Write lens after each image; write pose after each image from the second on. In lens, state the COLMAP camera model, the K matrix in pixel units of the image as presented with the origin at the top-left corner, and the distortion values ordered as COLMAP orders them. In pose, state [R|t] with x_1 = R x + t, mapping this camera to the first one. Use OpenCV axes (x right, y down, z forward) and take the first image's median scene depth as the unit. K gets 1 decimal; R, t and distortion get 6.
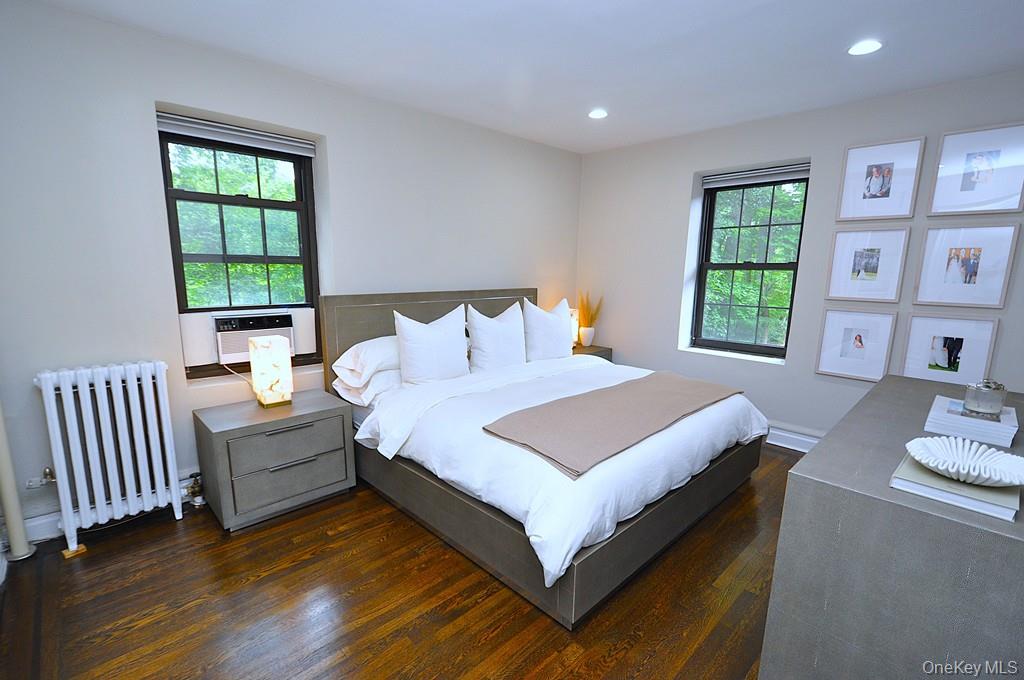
lens RADIAL K [[464.6, 0, 510.0], [0, 464.6, 354.3], [0, 0, 1]] dist [0.013727, -0.008304]
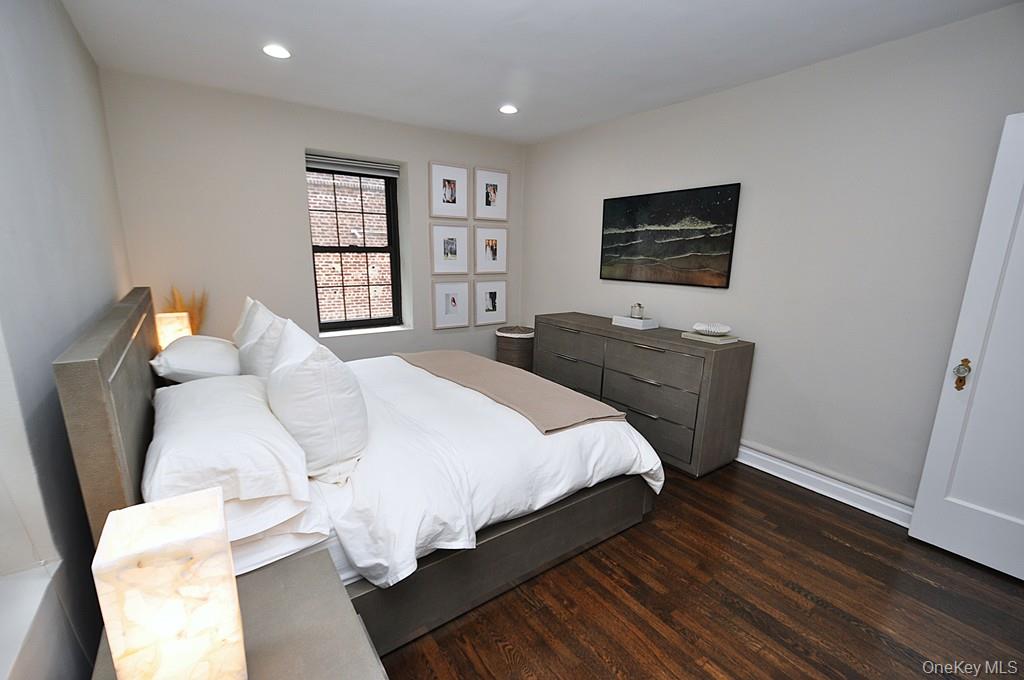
lens RADIAL K [[445.1, 0, 509.0], [0, 445.1, 354.4], [0, 0, 1]] dist [0.013594, -0.011627]
pose [[0.160882, -0.237291, 0.958024, -0.657091], [0.174189, 0.962258, 0.209089, -0.143531], [-0.971481, 0.133238, 0.196144, 0.632740]]
